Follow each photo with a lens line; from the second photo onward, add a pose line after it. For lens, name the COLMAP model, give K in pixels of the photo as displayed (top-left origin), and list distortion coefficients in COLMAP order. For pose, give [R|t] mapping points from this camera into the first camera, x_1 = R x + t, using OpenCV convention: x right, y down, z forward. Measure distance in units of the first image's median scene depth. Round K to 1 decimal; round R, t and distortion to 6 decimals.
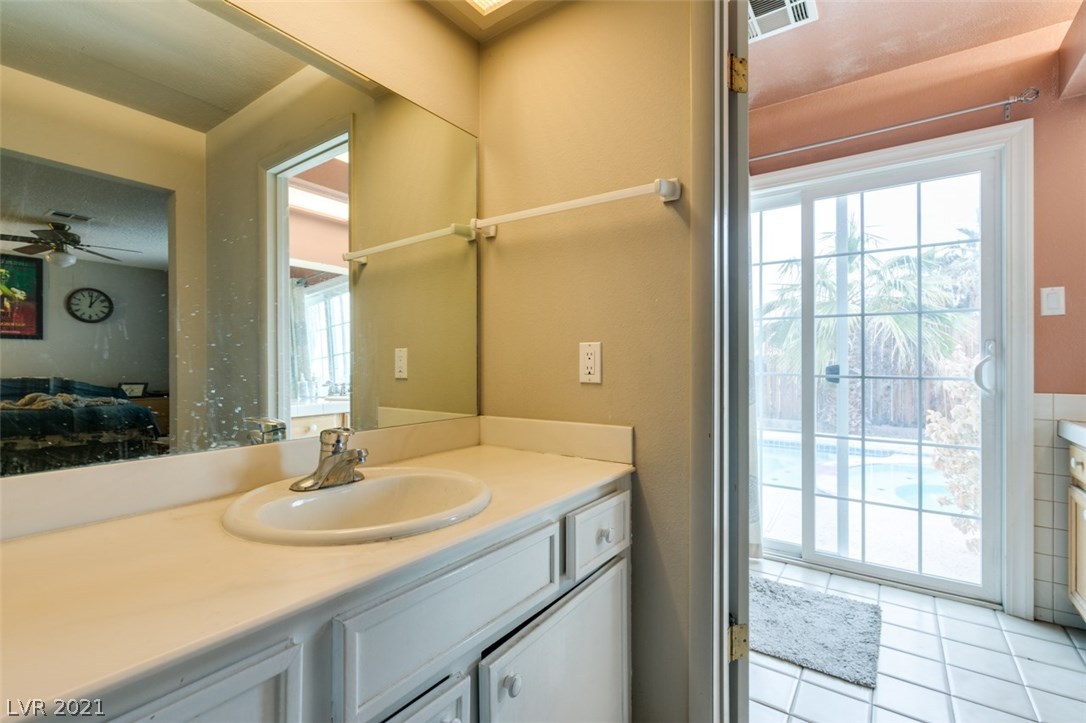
lens RADIAL K [[489.0, 0, 538.8], [0, 489.0, 357.4], [0, 0, 1]] dist [0.007222, -0.002157]
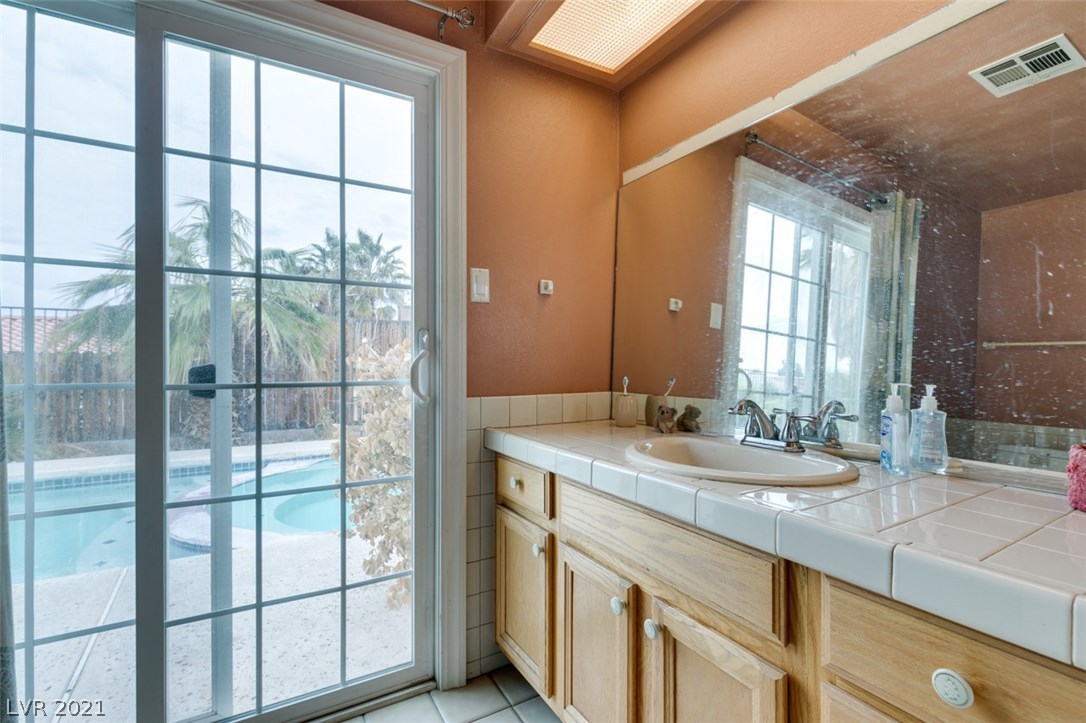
lens RADIAL K [[489.0, 0, 540.5], [0, 489.0, 361.1], [0, 0, 1]] dist [0.007222, -0.002157]
pose [[0.404422, -0.000351, 0.914573, 0.311850], [-0.002628, 0.999995, 0.001546, 0.011082], [-0.914569, -0.003029, 0.404419, 0.538387]]
